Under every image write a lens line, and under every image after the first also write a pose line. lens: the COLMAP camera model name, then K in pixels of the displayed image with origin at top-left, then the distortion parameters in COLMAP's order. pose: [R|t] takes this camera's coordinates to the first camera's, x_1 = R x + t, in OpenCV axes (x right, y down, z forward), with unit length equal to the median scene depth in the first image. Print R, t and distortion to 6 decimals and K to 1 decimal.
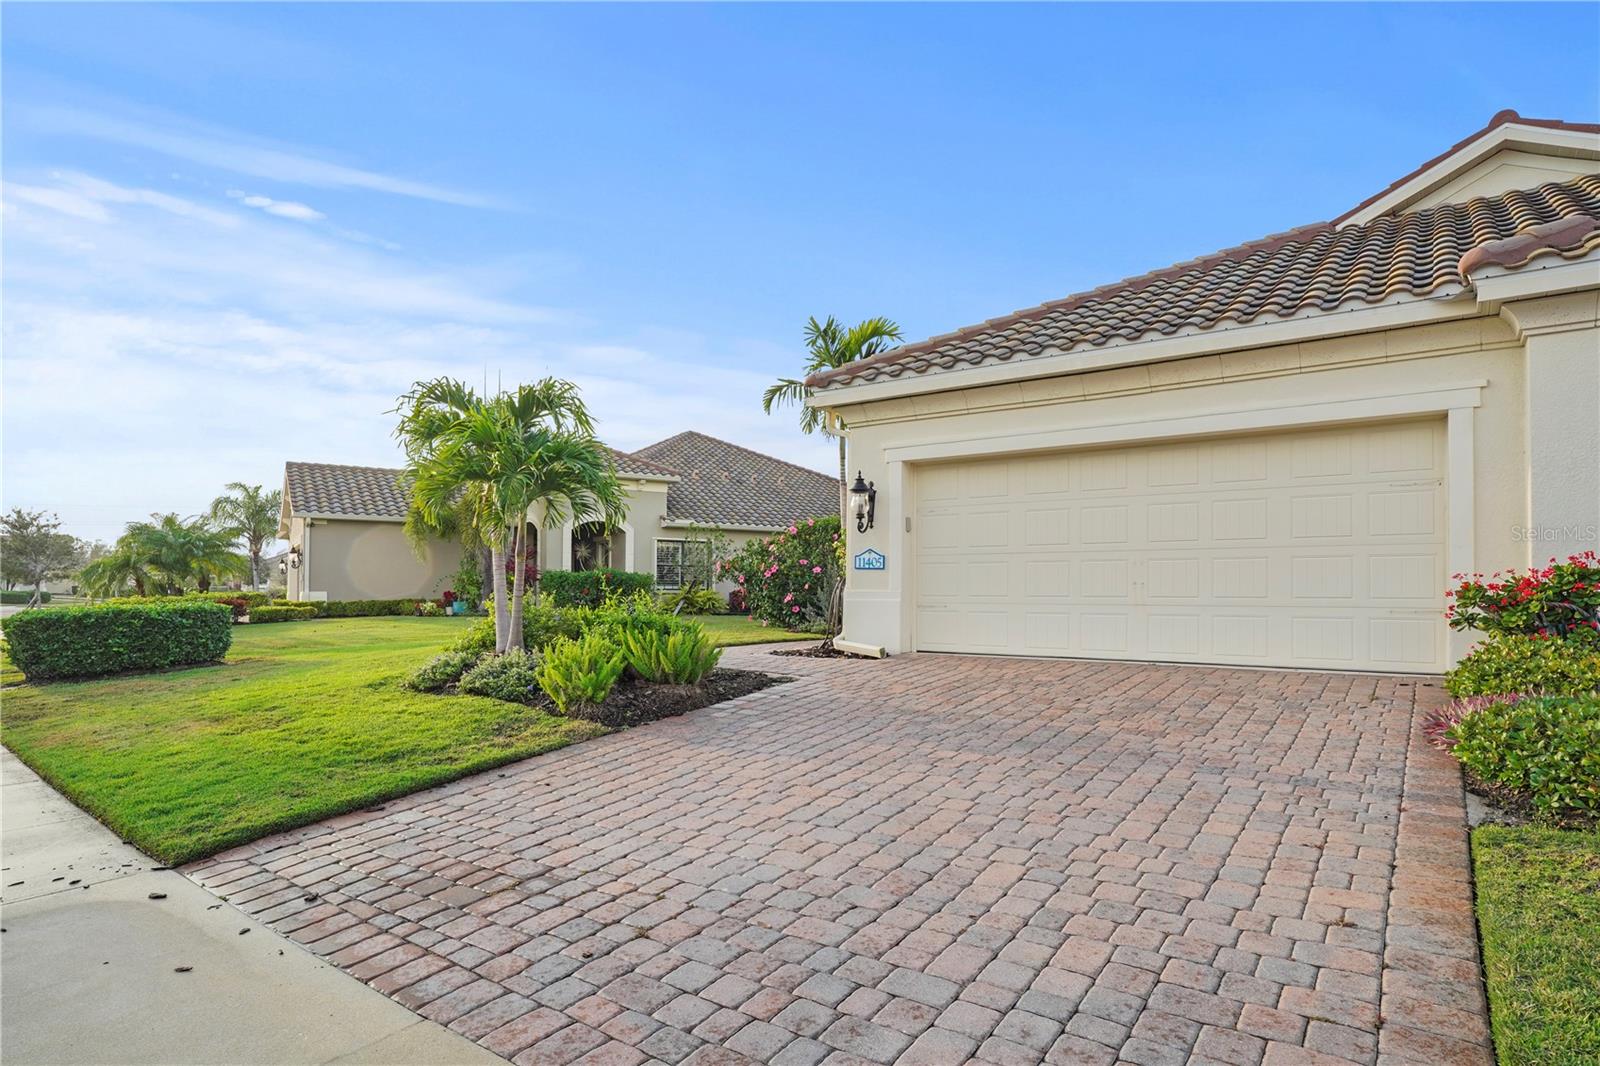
lens RADIAL K [[900.2, 0, 800.0], [0, 900.2, 533.0], [0, 0, 1]] dist [0.001070, 0.000719]
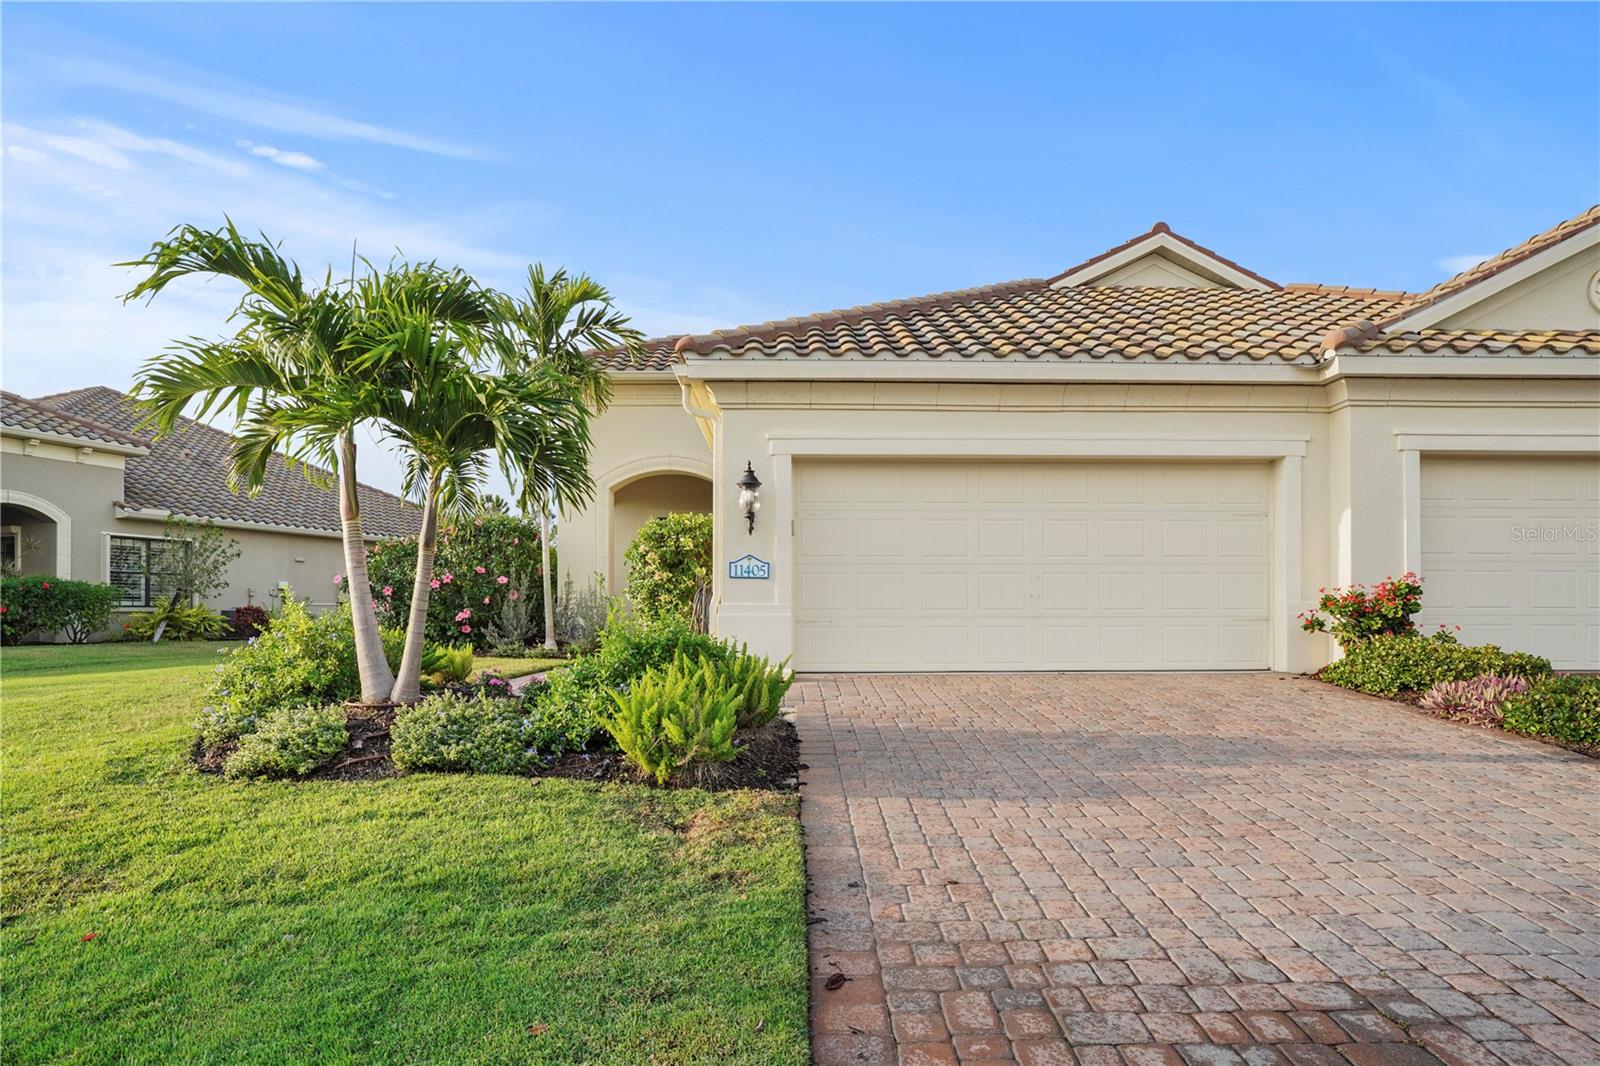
lens RADIAL K [[923.6, 0, 802.8], [0, 923.6, 597.0], [0, 0, 1]] dist [-0.042413, 0.034970]
pose [[0.794651, 0.002415, 0.607062, -0.399217], [-0.033993, 0.998600, 0.040524, 0.020042], [-0.606114, -0.052838, 0.793620, 0.267007]]
